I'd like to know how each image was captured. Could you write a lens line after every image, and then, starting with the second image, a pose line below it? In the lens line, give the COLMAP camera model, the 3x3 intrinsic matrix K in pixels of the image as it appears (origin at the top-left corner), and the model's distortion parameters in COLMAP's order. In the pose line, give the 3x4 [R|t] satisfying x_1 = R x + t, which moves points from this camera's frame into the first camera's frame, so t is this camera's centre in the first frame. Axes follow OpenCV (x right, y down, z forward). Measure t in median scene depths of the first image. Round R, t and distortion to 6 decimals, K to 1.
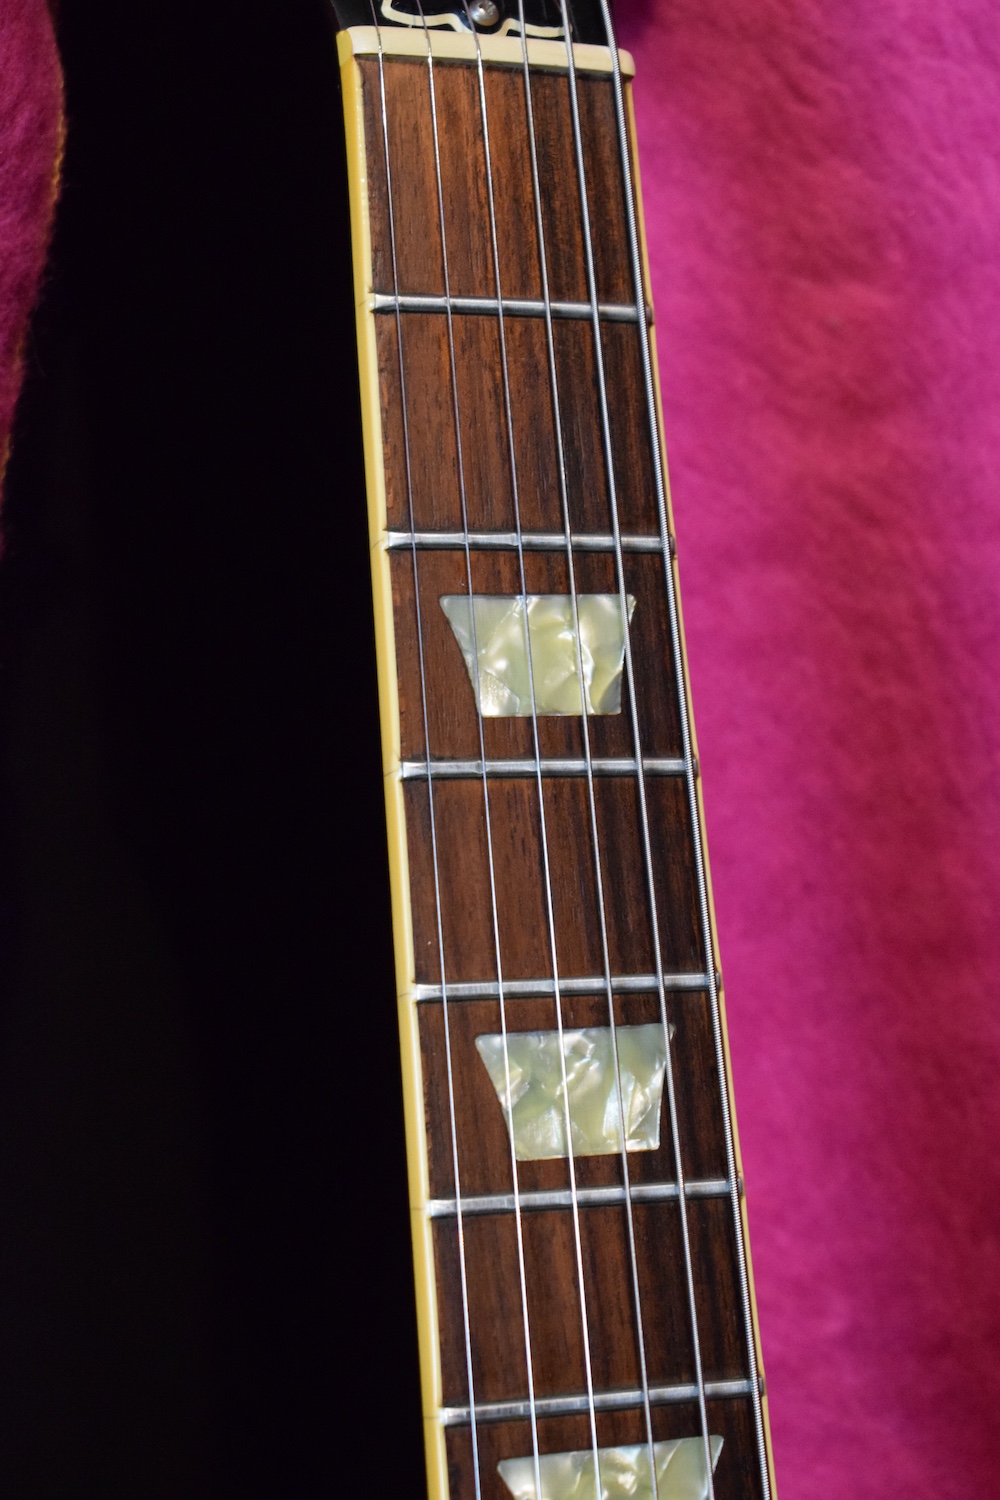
lens RADIAL K [[3179.7, 0, 500.0], [0, 3179.7, 750.0], [0, 0, 1]] dist [0.046012, 0.009362]
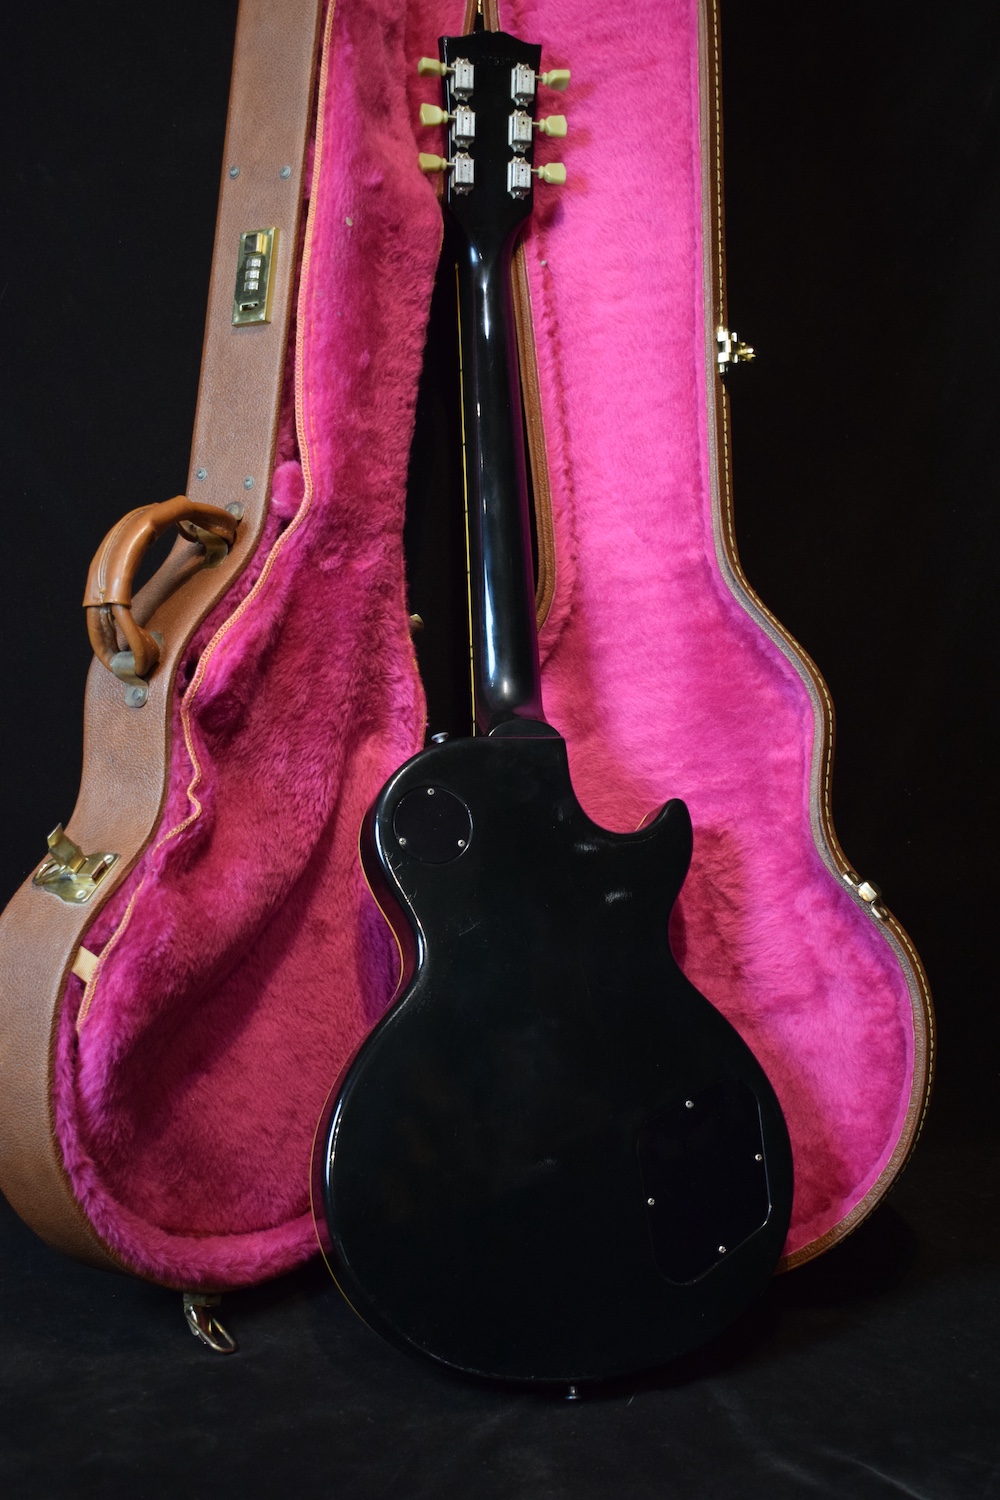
lens RADIAL K [[1955.6, 0, 500.0], [0, 1955.6, 750.0], [0, 0, 1]] dist [-0.040199, 0.015897]
pose [[0.993508, -0.006752, -0.113558, 0.264495], [0.001322, 0.998855, -0.047828, 0.686787], [0.113751, 0.047368, 0.992379, -1.796863]]
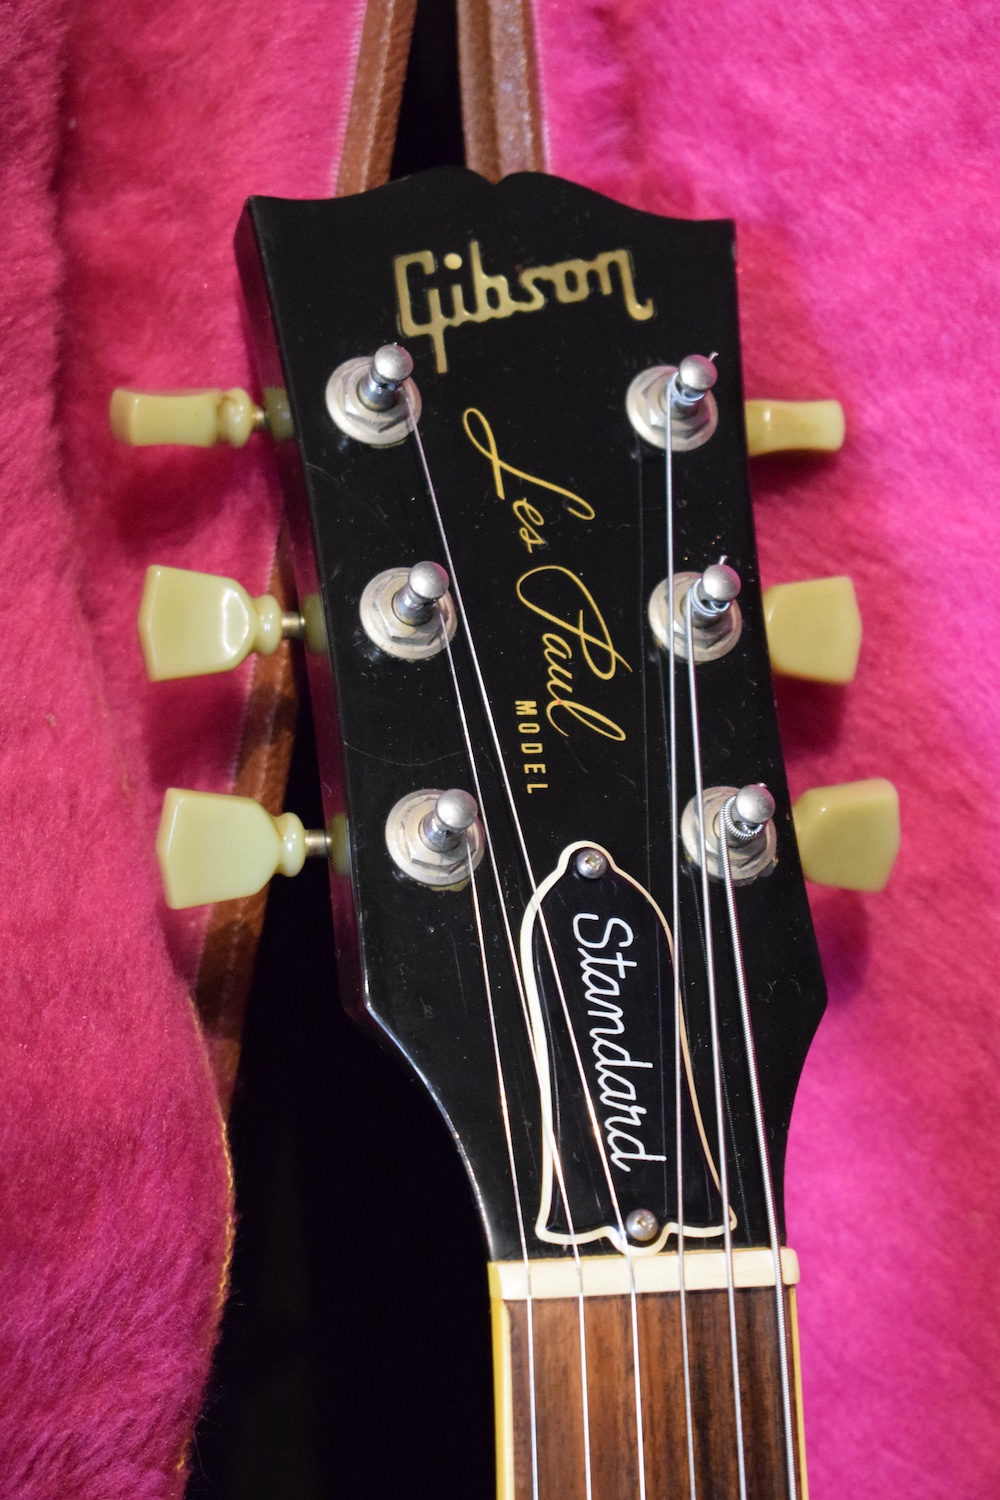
lens RADIAL K [[3338.9, 0, 500.0], [0, 3338.9, 750.0], [0, 0, 1]] dist [0.033675, 0.103385]
pose [[0.992916, 0.024473, -0.116273, 0.056848], [-0.017418, 0.997967, 0.061311, -0.372365], [0.117538, -0.058851, 0.991323, -0.007482]]
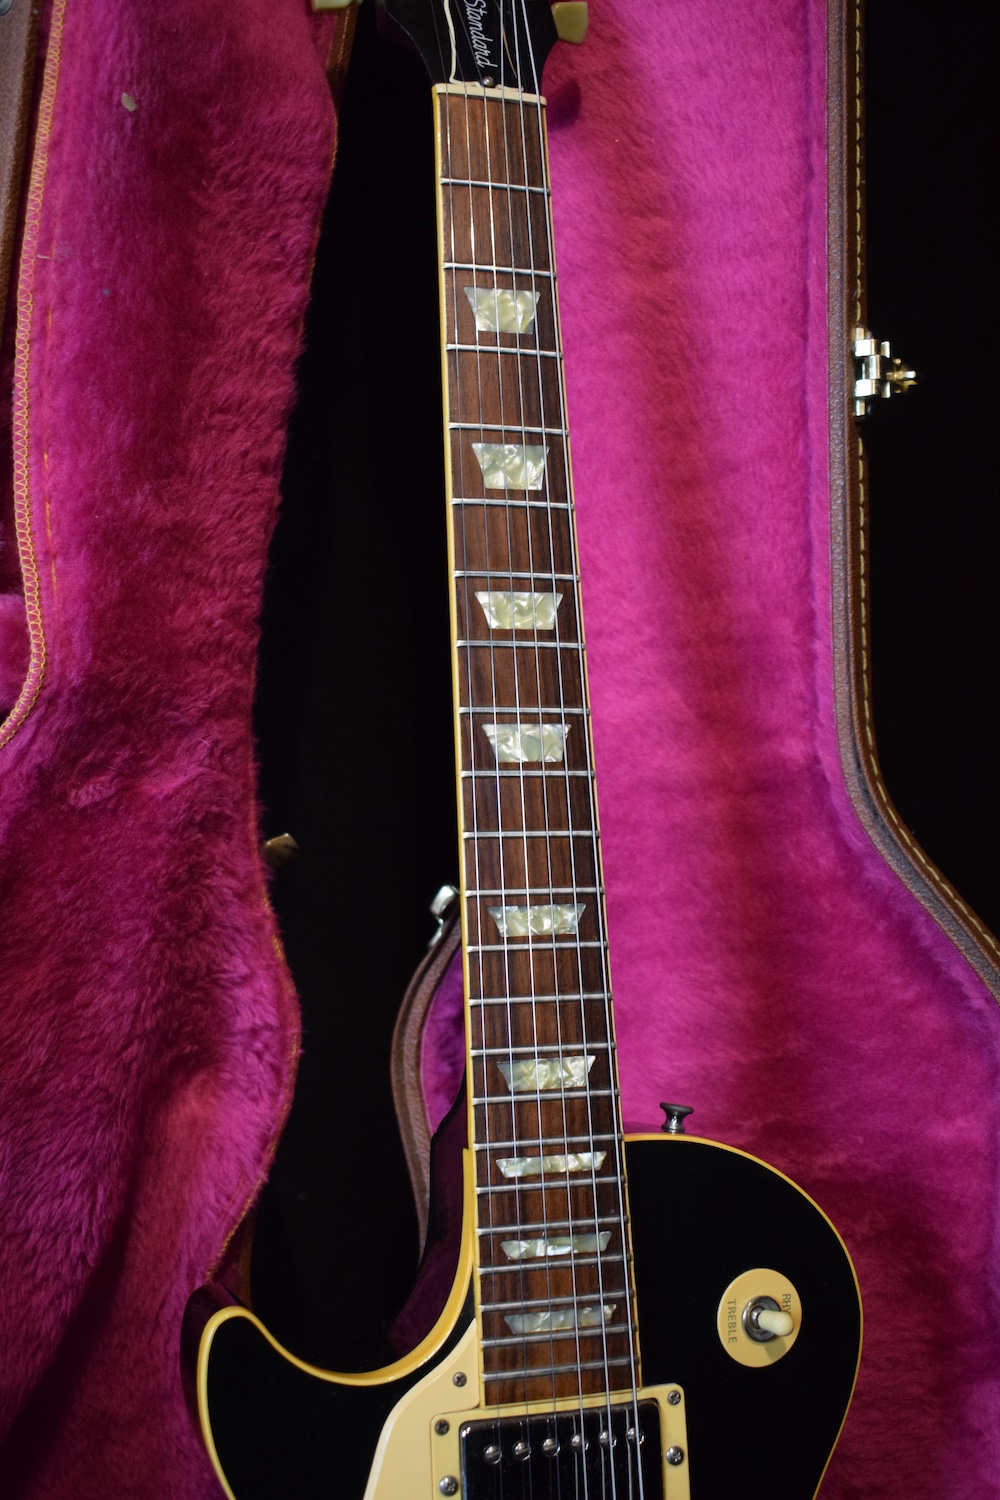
lens RADIAL K [[1759.9, 0, 500.0], [0, 1759.9, 750.0], [0, 0, 1]] dist [-0.042243, -0.047920]
pose [[0.995366, 0.013739, -0.095168, 0.128264], [-0.013774, 0.999905, 0.000291, 0.277199], [0.095163, 0.001021, 0.995461, -0.383630]]
